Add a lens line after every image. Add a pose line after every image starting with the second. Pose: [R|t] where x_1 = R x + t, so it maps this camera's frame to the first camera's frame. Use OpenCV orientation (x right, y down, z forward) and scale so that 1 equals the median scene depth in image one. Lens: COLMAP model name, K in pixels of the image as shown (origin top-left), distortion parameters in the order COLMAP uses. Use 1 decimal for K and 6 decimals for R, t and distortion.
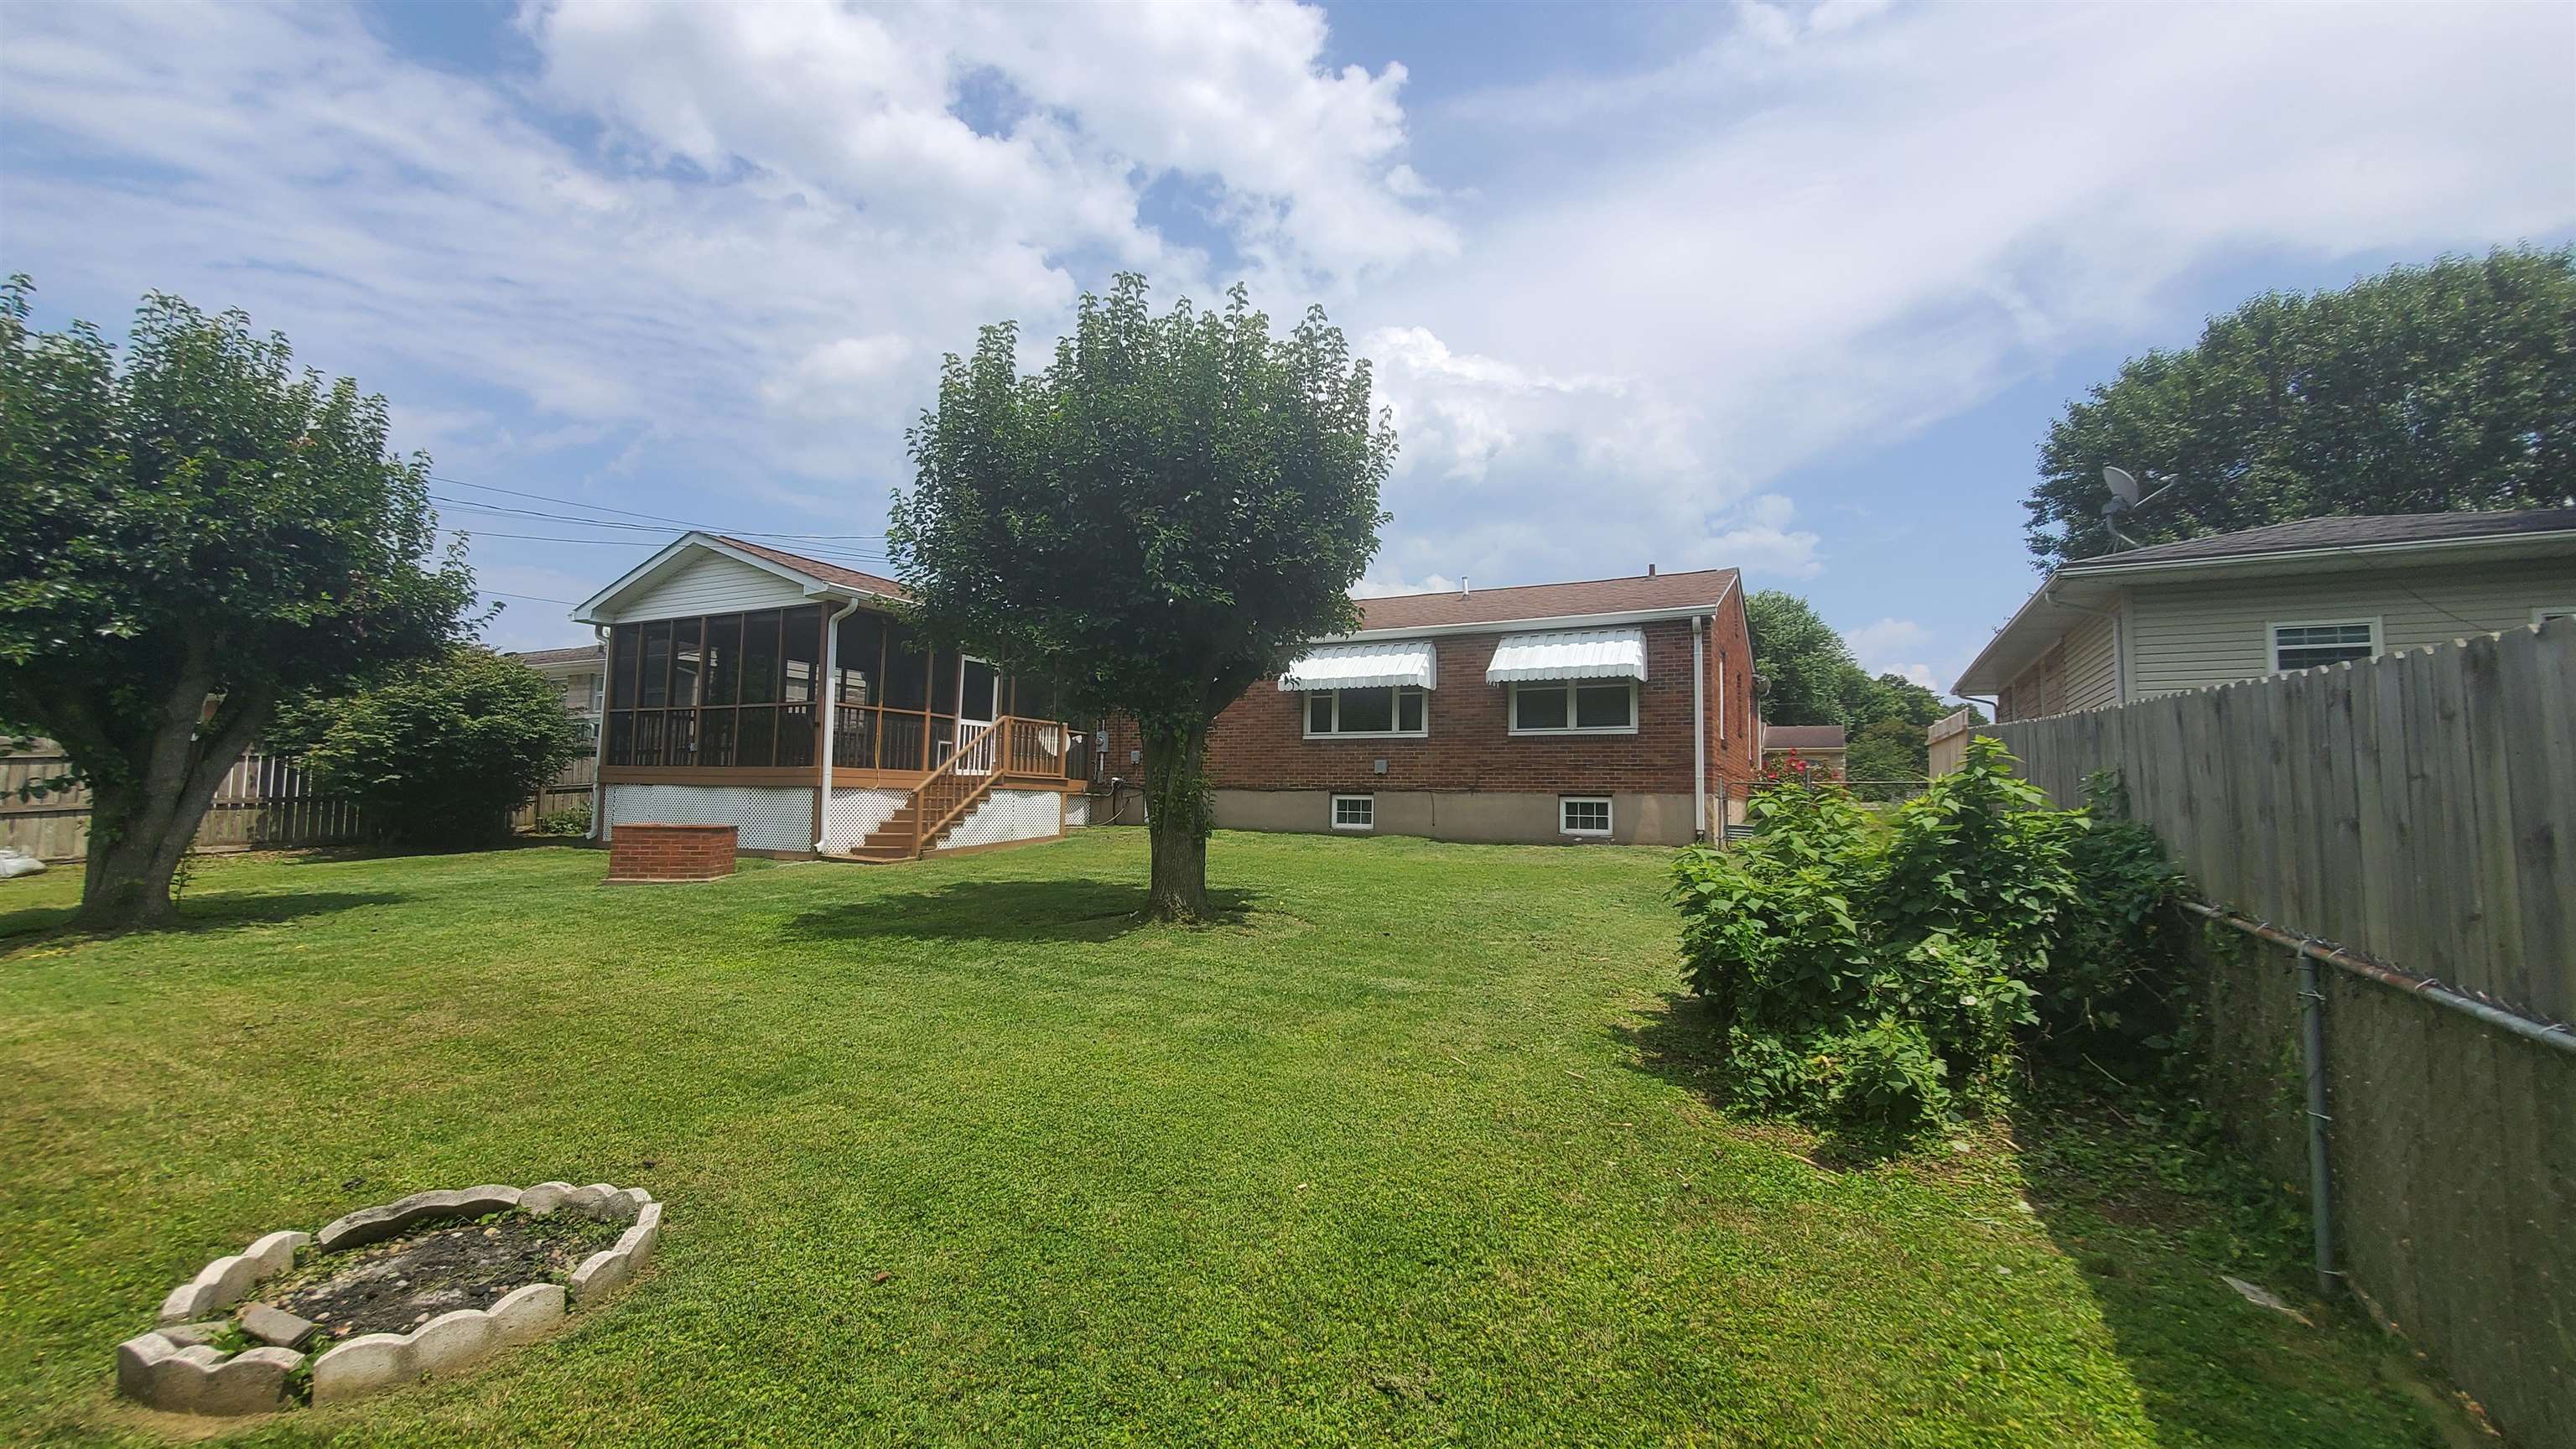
lens RADIAL K [[968.6, 0, 1288.0], [0, 968.6, 724.5], [0, 0, 1]] dist [-0.000005, -0.000120]
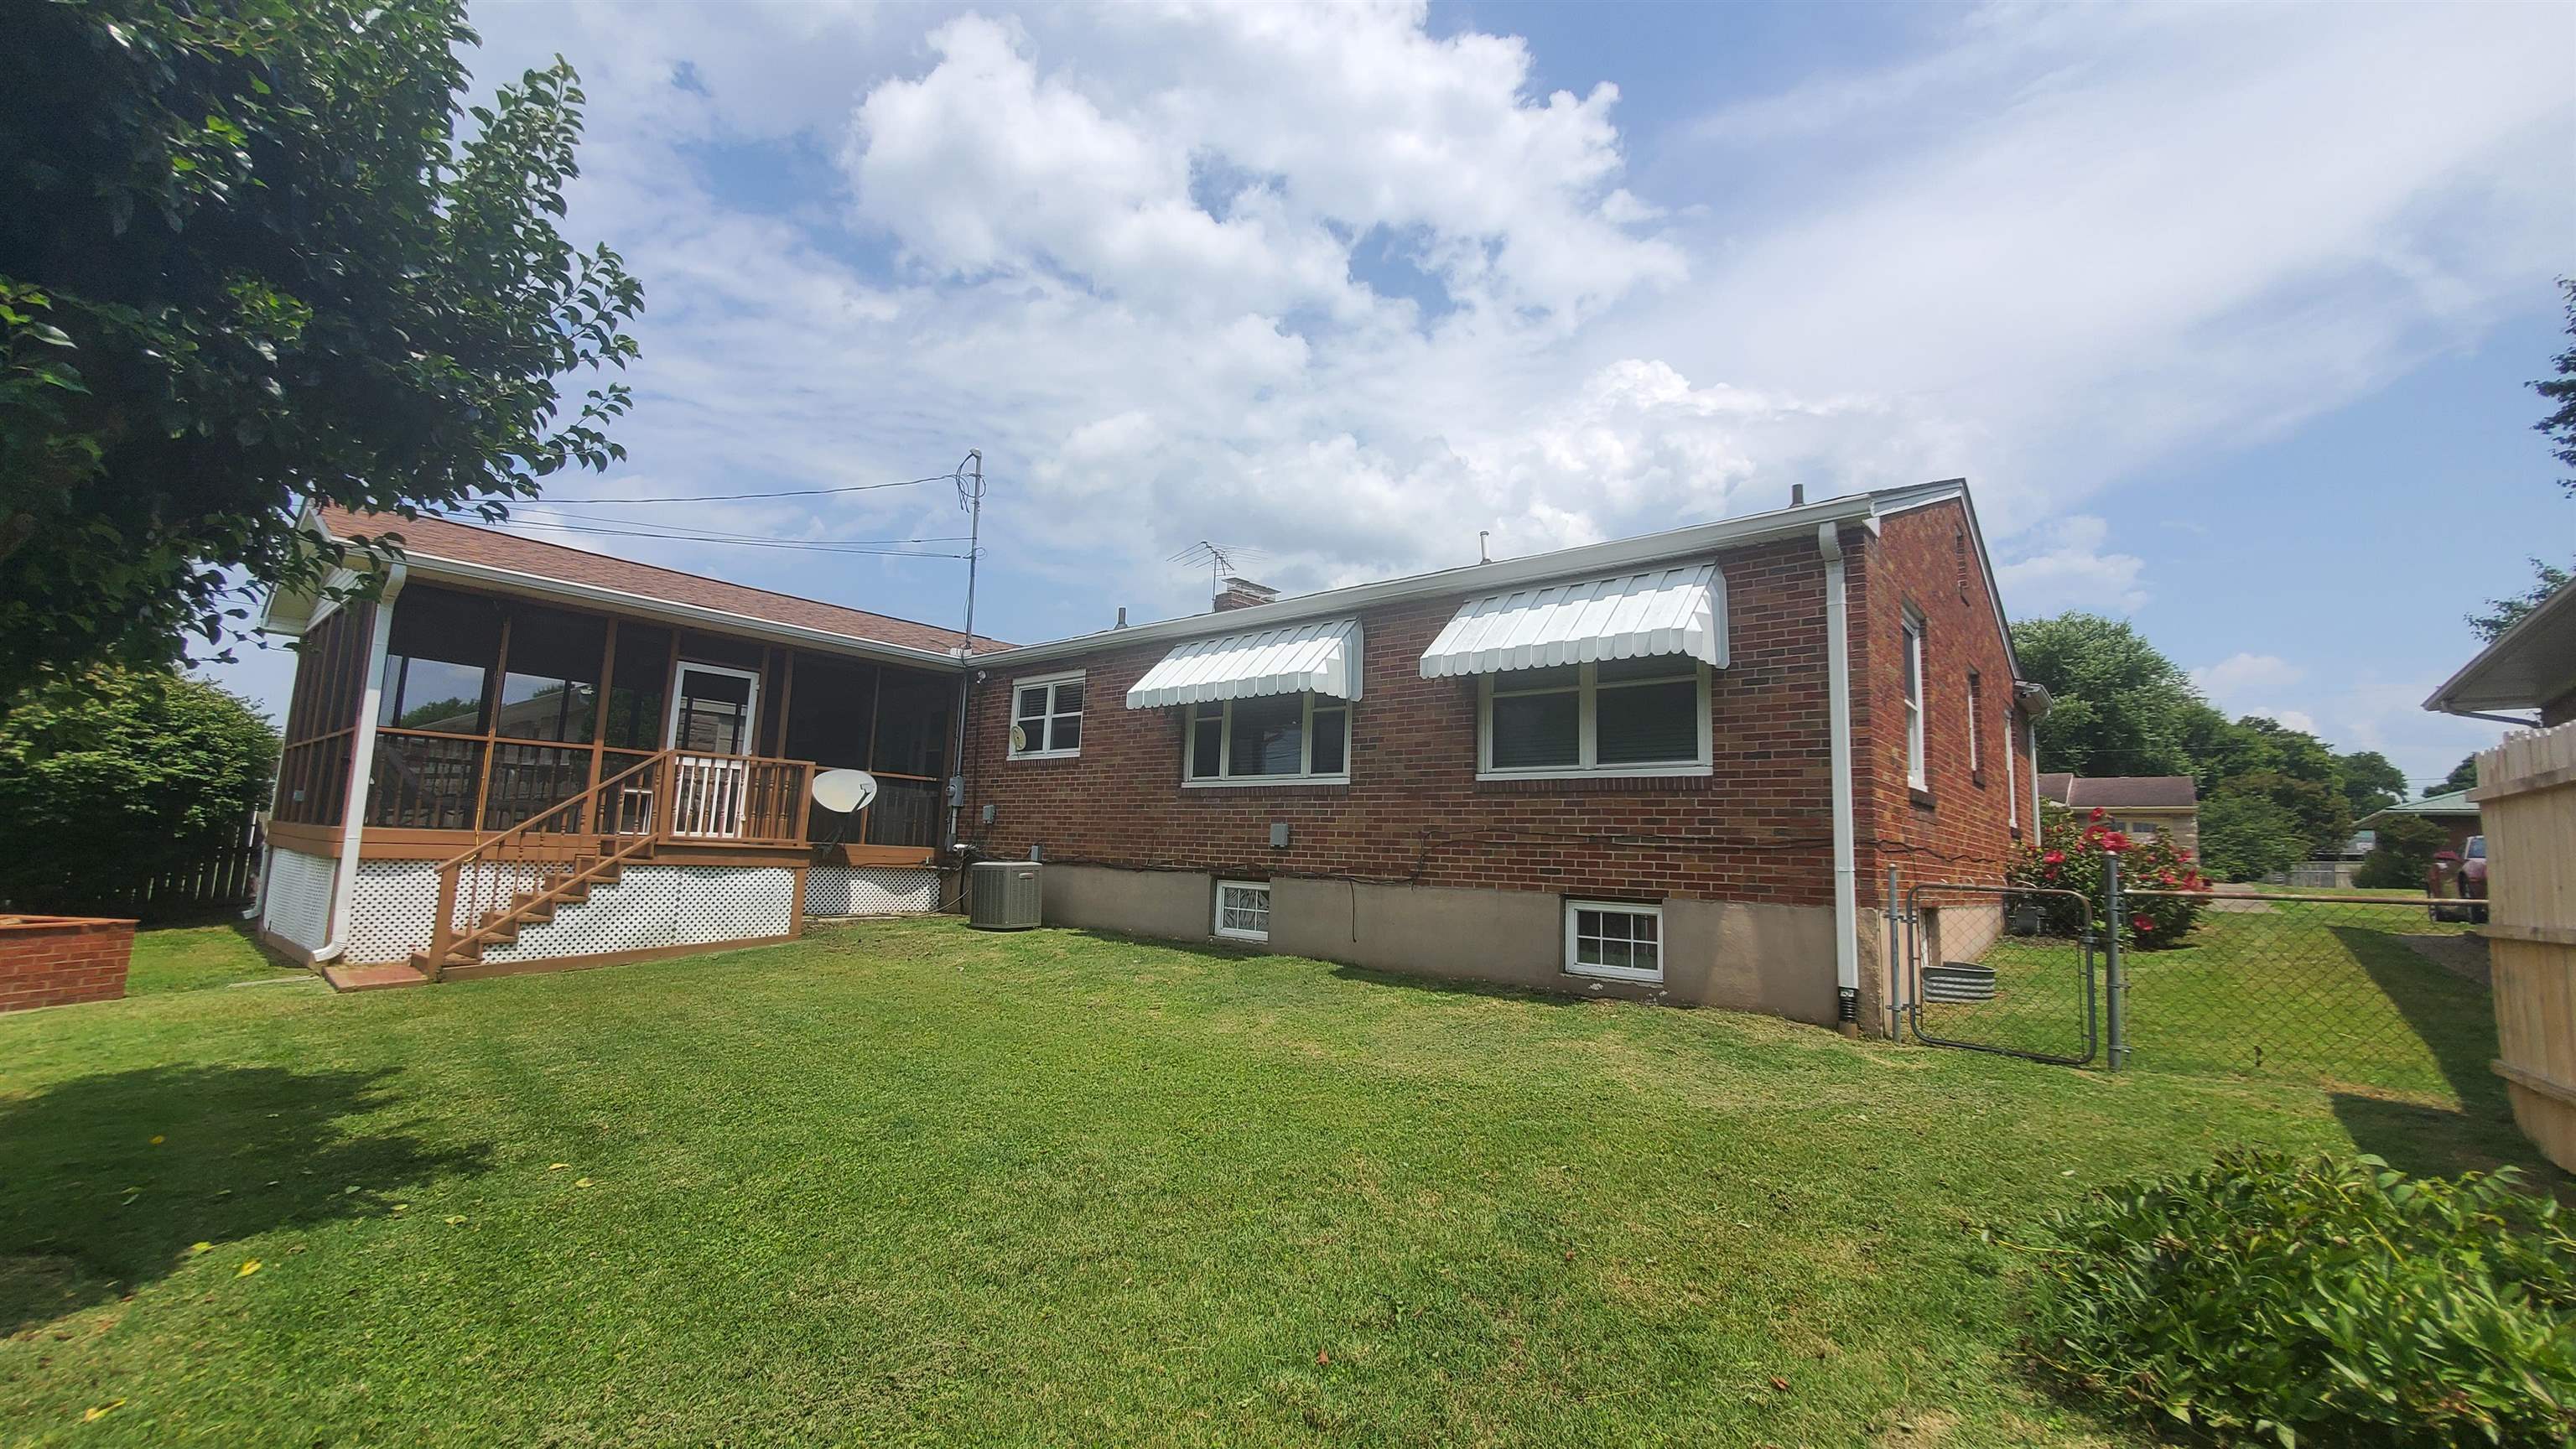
lens RADIAL K [[1003.1, 0, 1288.0], [0, 1003.1, 724.5], [0, 0, 1]] dist [-0.000001, -0.000128]
pose [[0.977934, -0.011023, -0.208624, 0.236356], [-0.000244, 0.998546, -0.053904, 0.010174], [0.208915, 0.052766, 0.976509, 0.422291]]
